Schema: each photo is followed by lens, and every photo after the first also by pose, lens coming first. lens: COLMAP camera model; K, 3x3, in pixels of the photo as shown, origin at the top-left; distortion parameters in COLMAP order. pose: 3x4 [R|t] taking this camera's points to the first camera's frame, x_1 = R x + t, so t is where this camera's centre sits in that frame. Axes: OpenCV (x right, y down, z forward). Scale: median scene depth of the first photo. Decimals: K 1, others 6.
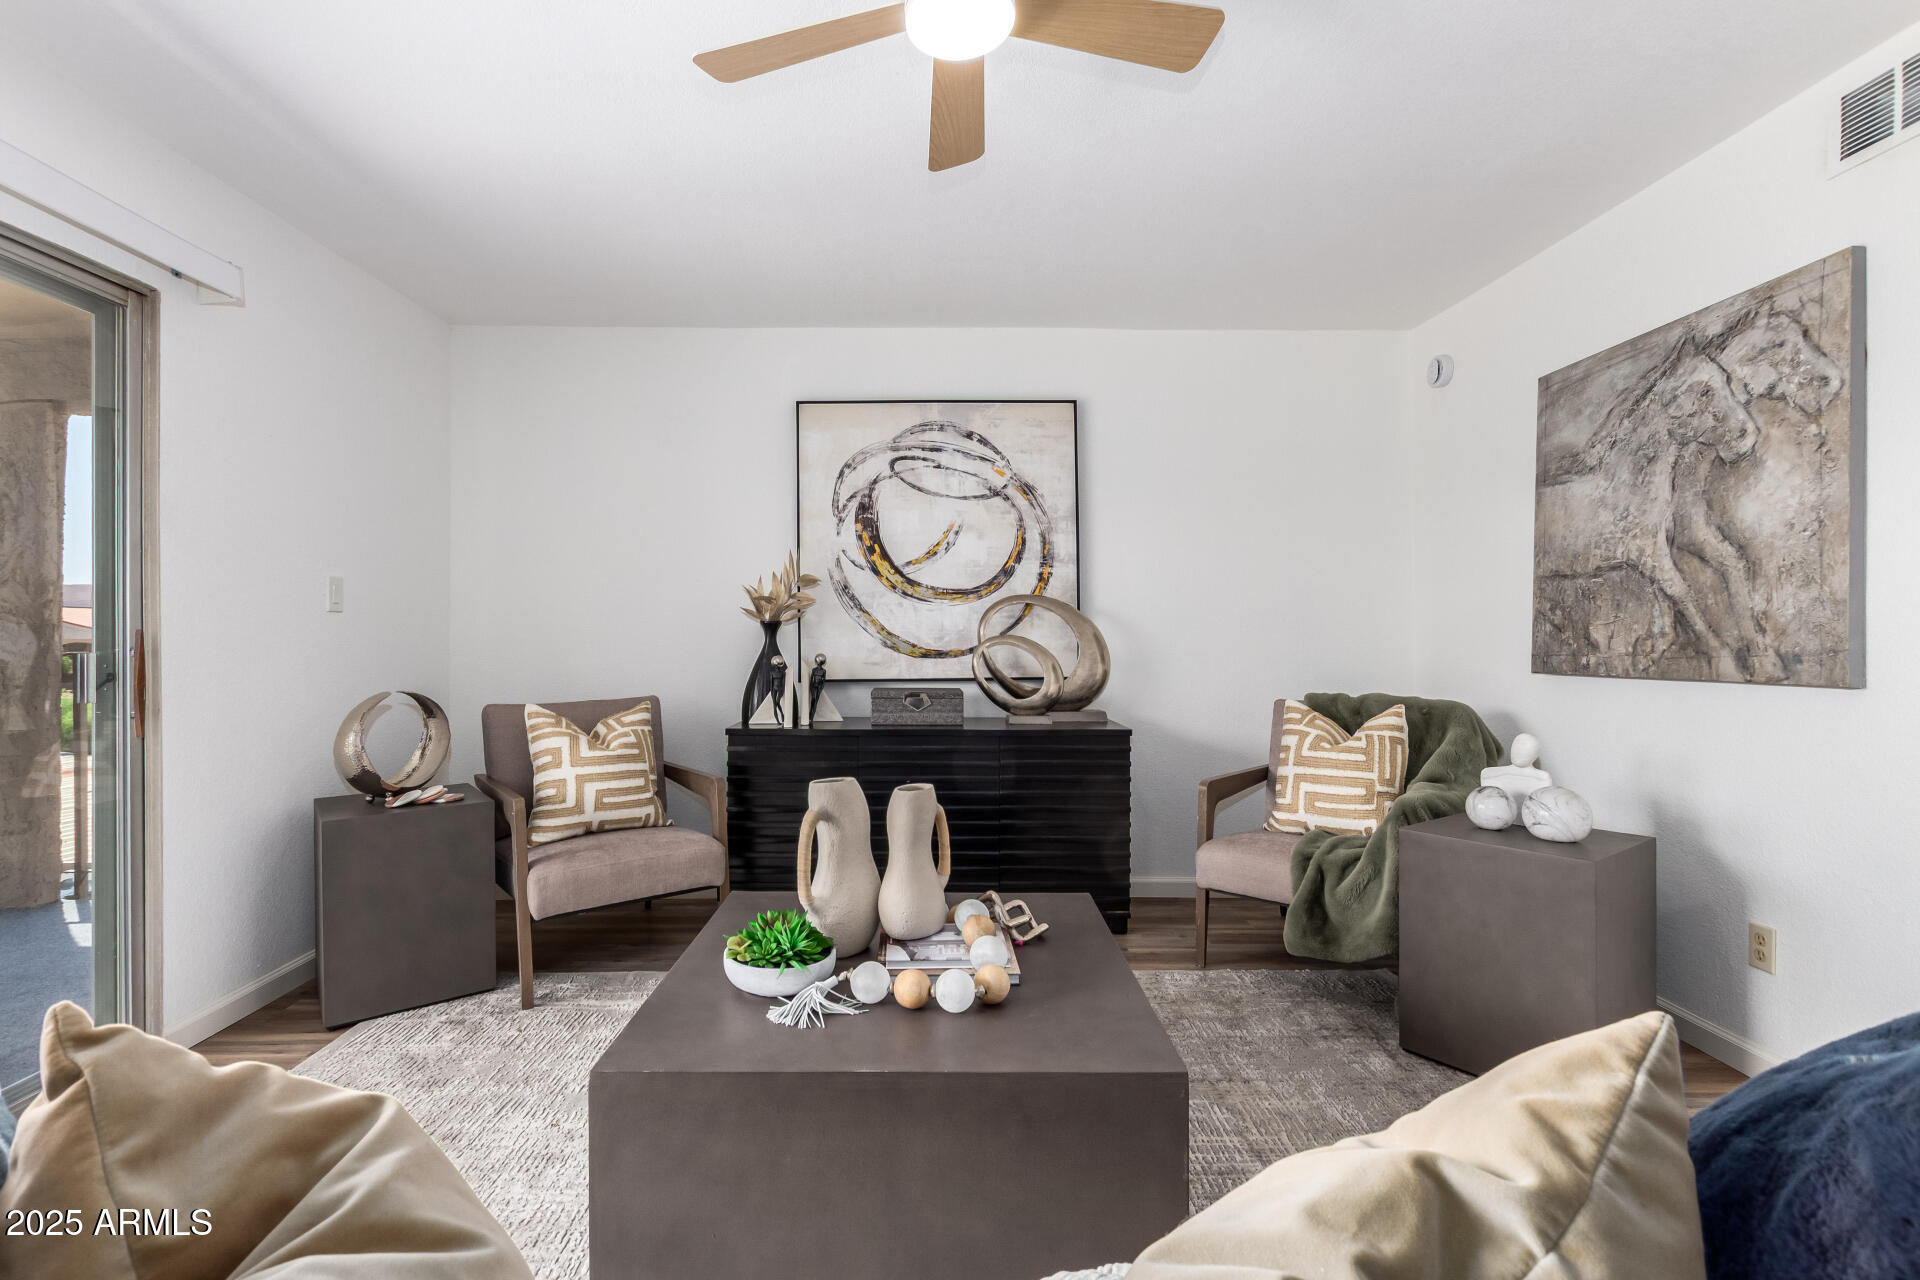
lens RADIAL K [[883.2, 0, 943.2], [0, 883.2, 639.8], [0, 0, 1]] dist [0.010669, -0.002418]
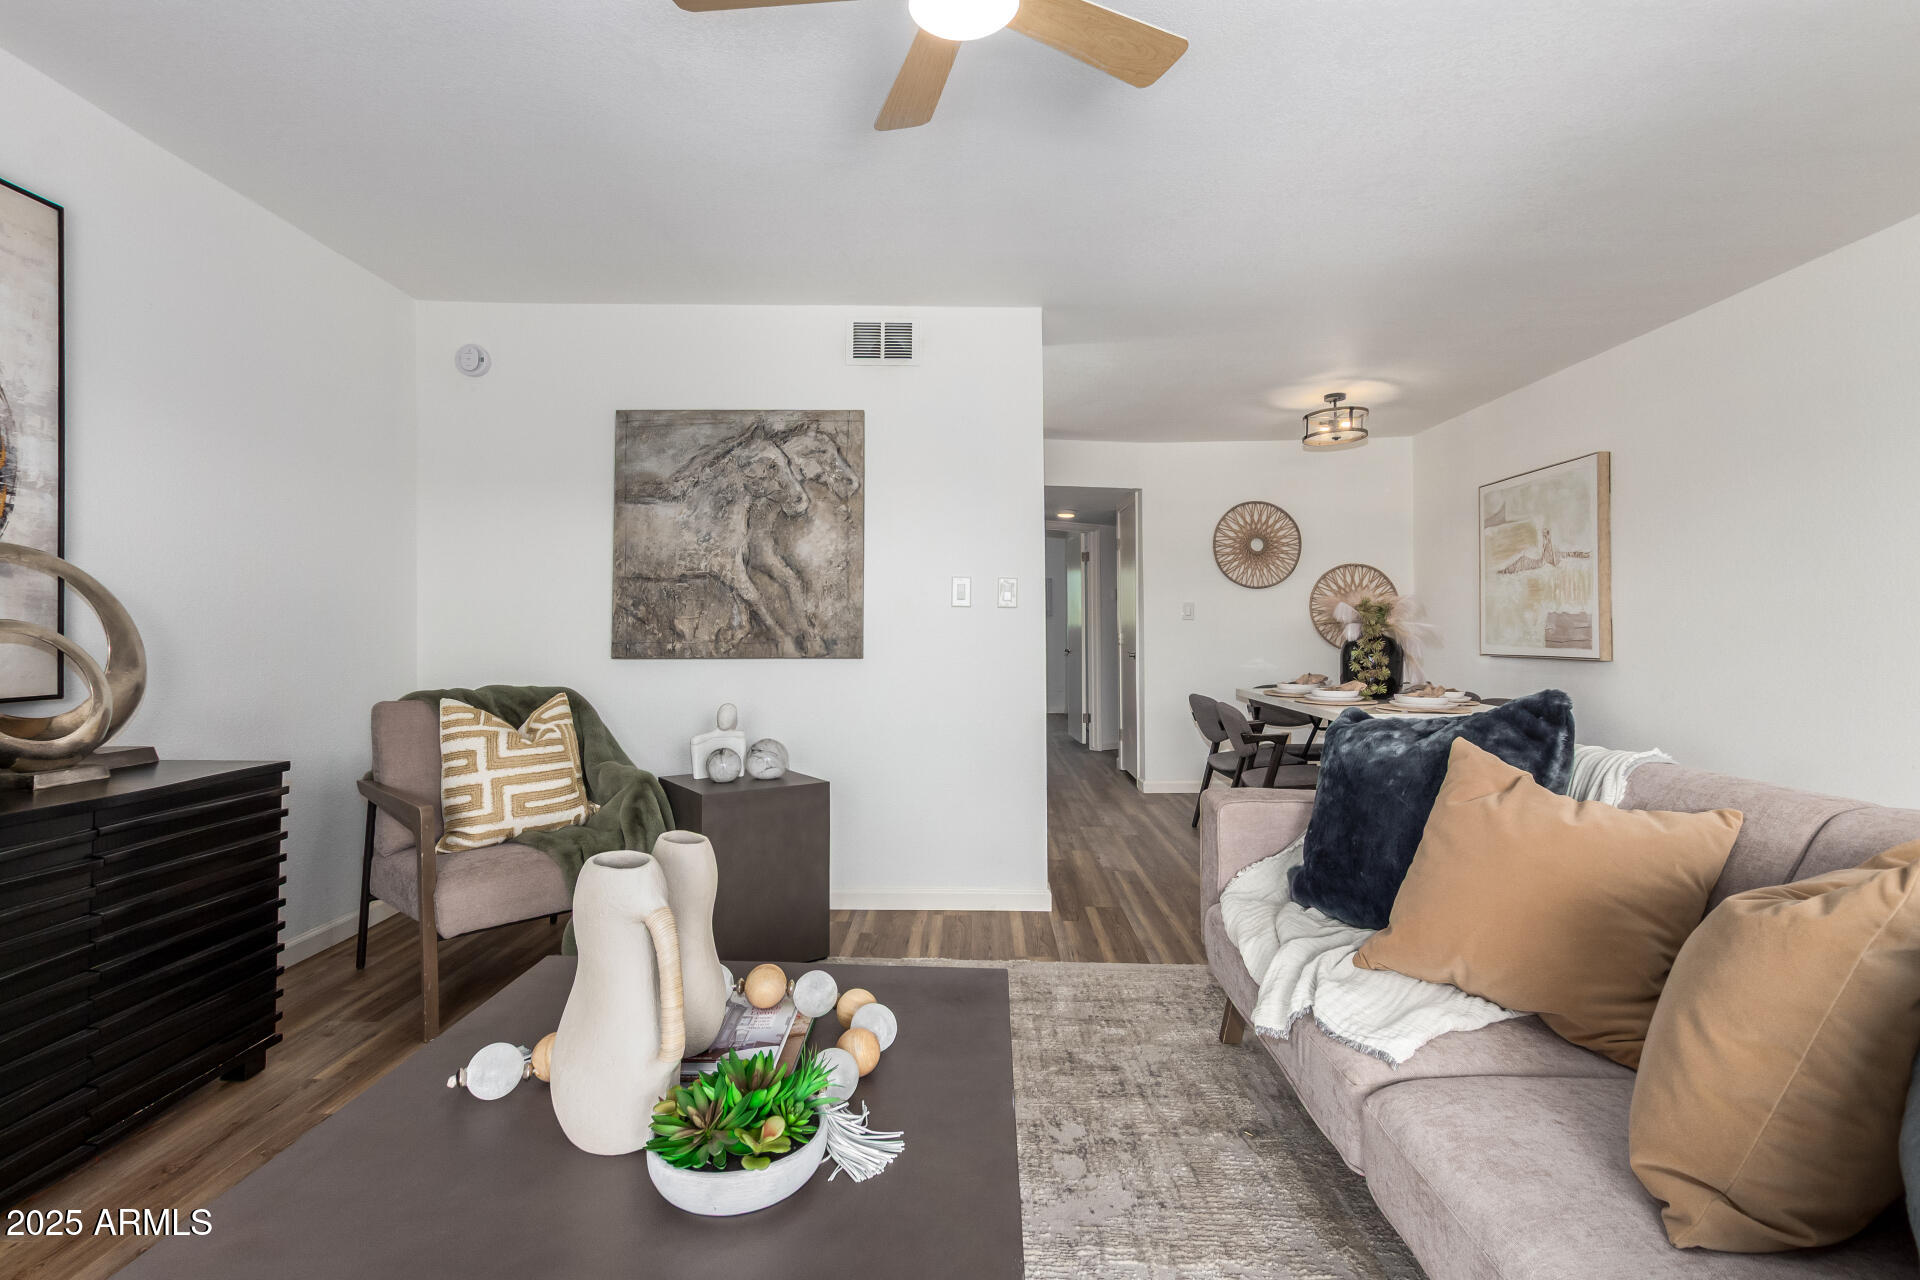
lens RADIAL K [[883.2, 0, 955.1], [0, 883.2, 618.9], [0, 0, 1]] dist [0.010669, -0.002418]
pose [[0.040283, 0.013599, 0.999096, -0.592549], [-0.002253, 0.999906, -0.013519, -0.000229], [-0.999186, -0.001706, 0.040310, 0.600247]]
